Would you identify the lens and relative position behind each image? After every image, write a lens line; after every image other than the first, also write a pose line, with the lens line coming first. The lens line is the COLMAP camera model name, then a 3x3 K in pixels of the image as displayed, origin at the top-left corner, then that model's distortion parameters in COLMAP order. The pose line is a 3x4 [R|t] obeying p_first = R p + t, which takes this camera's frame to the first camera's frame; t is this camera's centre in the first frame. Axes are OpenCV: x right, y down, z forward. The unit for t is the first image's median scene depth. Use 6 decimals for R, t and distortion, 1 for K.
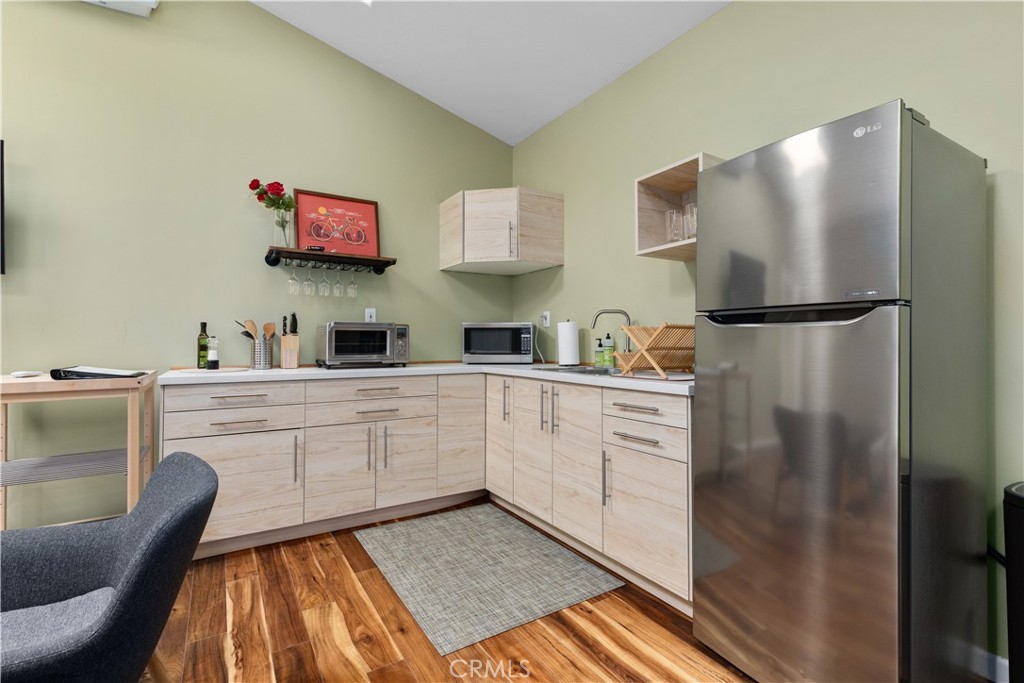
lens RADIAL K [[470.1, 0, 520.8], [0, 470.1, 339.9], [0, 0, 1]] dist [0.000521, -0.001790]
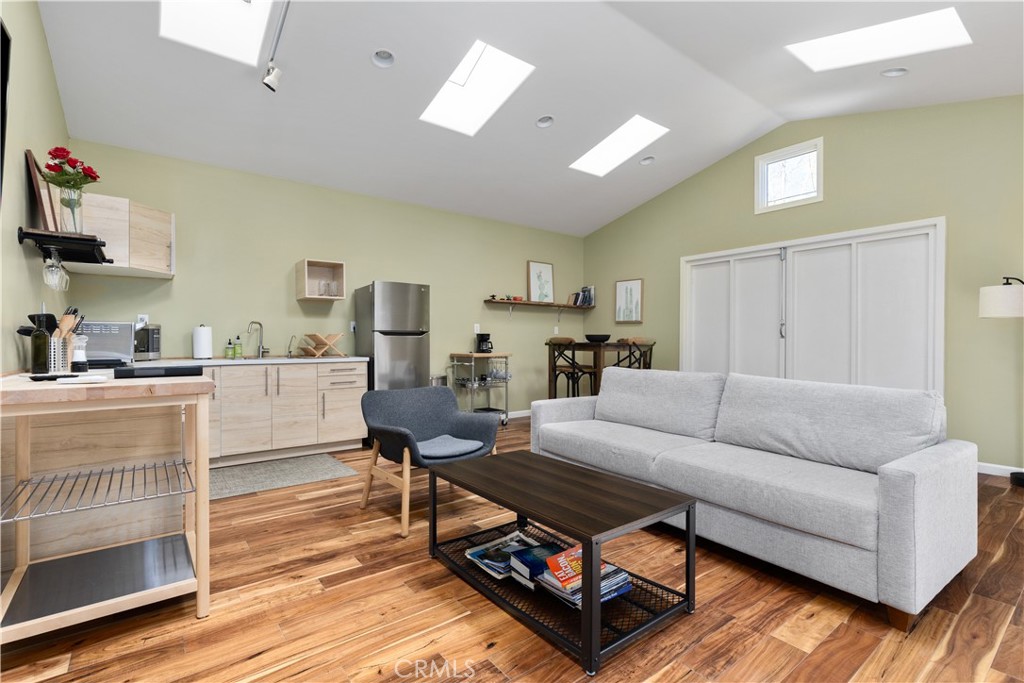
lens RADIAL K [[470.1, 0, 514.1], [0, 470.1, 341.2], [0, 0, 1]] dist [0.000521, -0.001790]
pose [[-0.094555, -0.001673, 0.995518, -1.431470], [-0.009657, 0.999953, 0.000763, -0.005280], [-0.995473, -0.009542, -0.094567, 0.251273]]
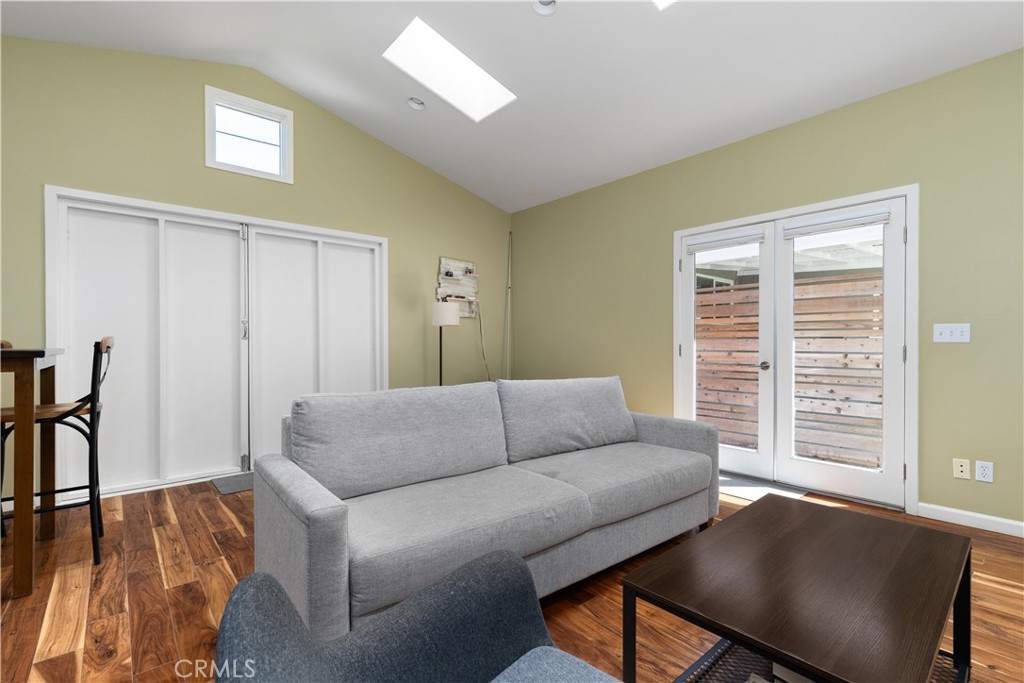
lens RADIAL K [[470.1, 0, 512.2], [0, 470.1, 346.1], [0, 0, 1]] dist [0.000521, -0.001790]
pose [[-0.983974, 0.005736, -0.178220, -0.310254], [0.005334, 0.999982, 0.002733, -0.008663], [0.178233, 0.001739, -0.983987, 0.565701]]
